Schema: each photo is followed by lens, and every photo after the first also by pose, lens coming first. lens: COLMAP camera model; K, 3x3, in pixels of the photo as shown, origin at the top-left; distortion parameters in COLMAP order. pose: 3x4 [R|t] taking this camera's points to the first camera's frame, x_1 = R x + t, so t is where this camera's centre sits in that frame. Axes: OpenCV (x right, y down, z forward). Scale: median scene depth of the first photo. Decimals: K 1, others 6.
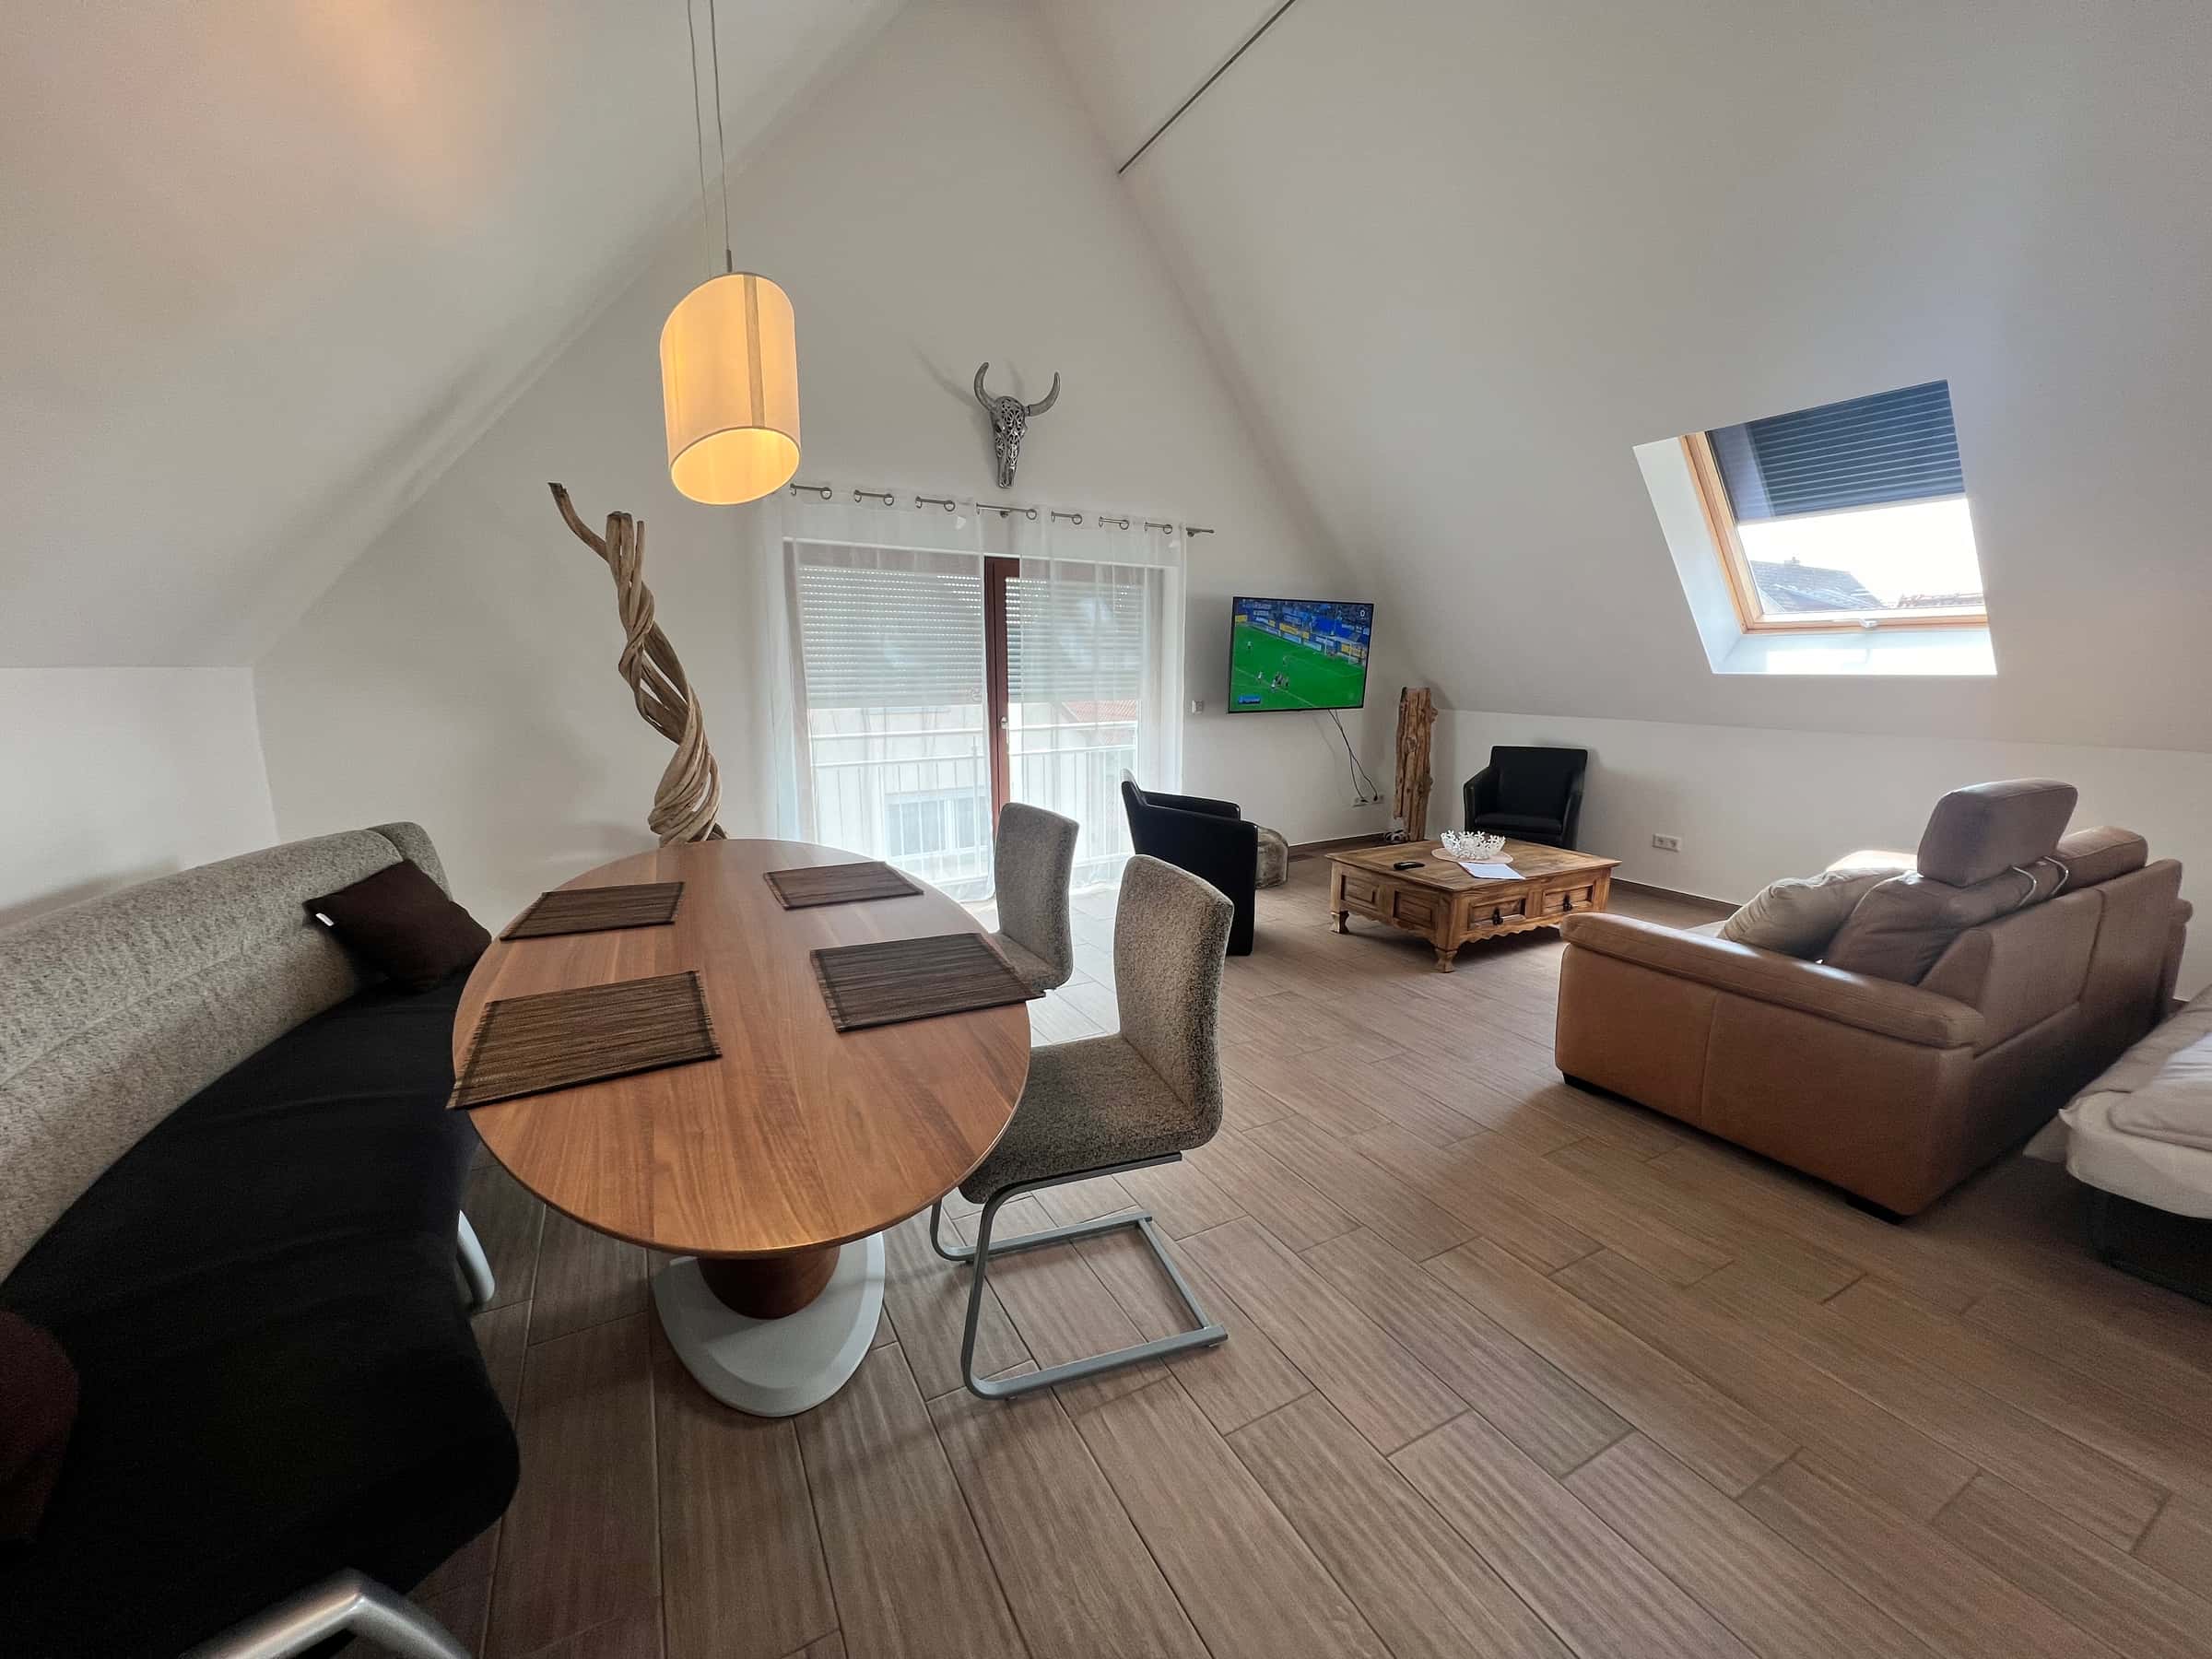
lens RADIAL K [[880.7, 0, 1101.1], [0, 880.7, 830.1], [0, 0, 1]] dist [-0.001873, 0.000278]
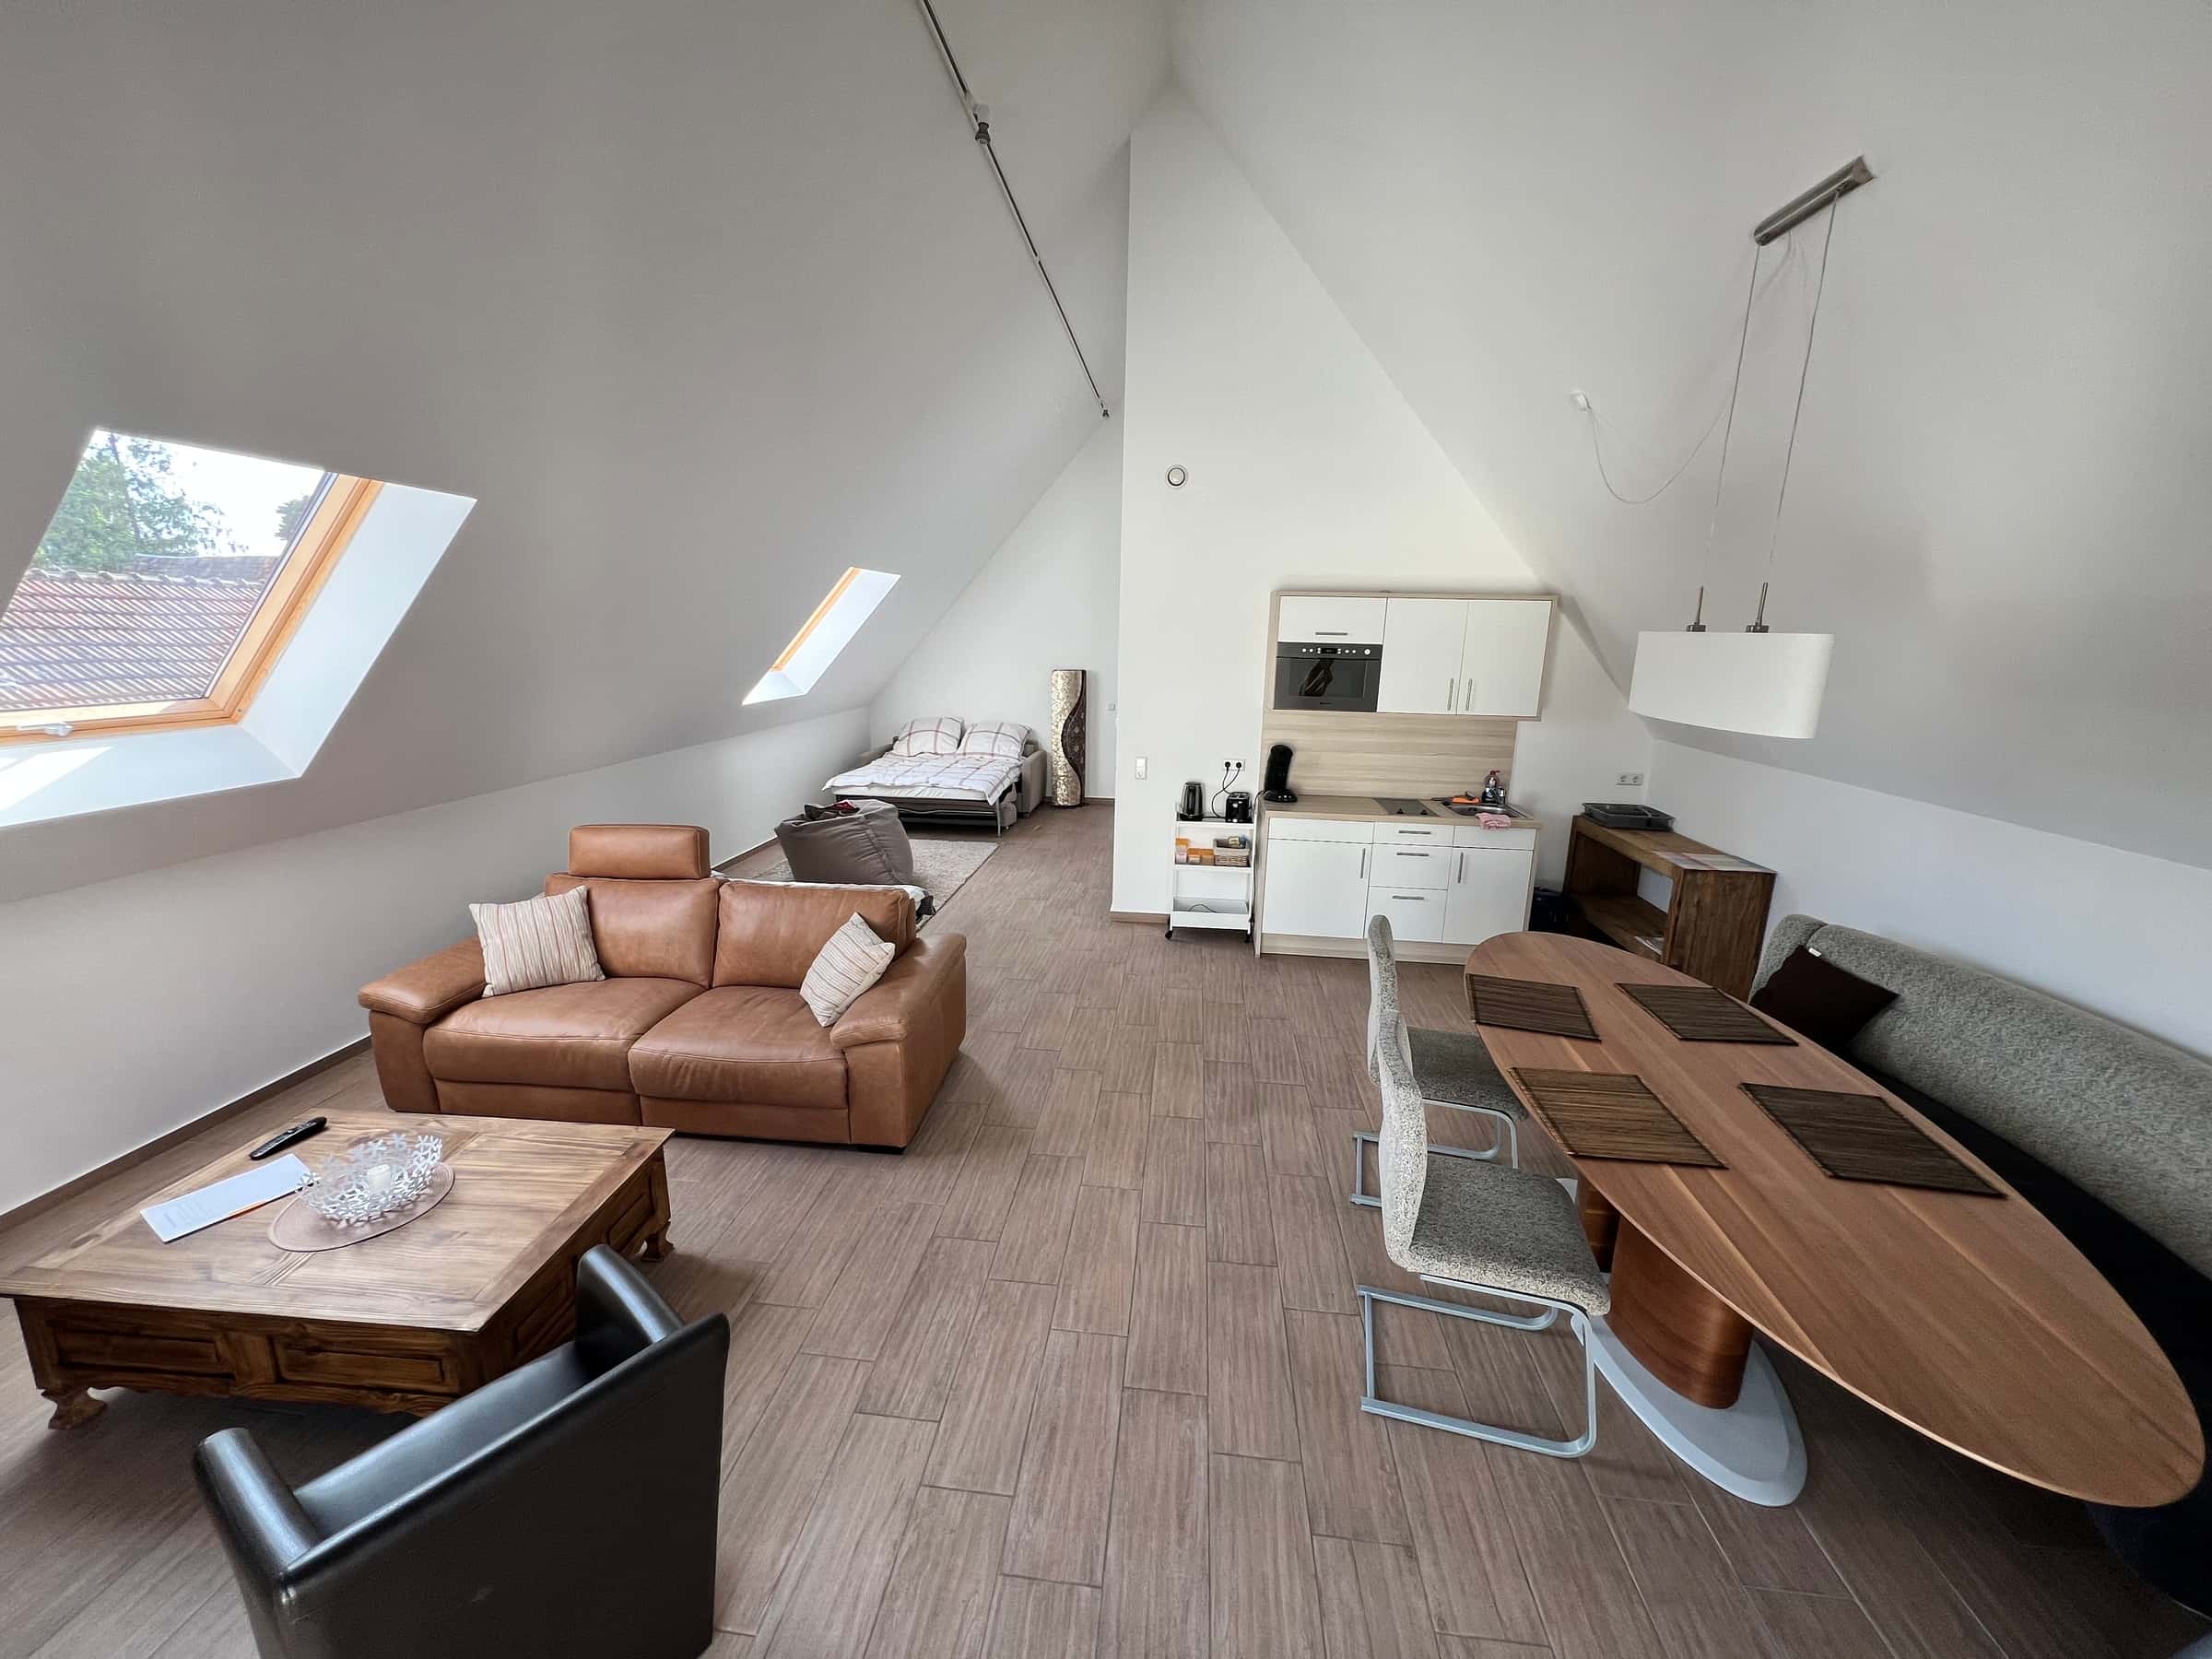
lens RADIAL K [[888.9, 0, 1103.1], [0, 888.9, 826.1], [0, 0, 1]] dist [-0.000887, 0.000074]
pose [[-0.827621, -0.137722, 0.544130, -0.167116], [0.083493, 0.928437, 0.361985, -0.331195], [-0.555043, 0.345017, -0.756895, 1.042128]]
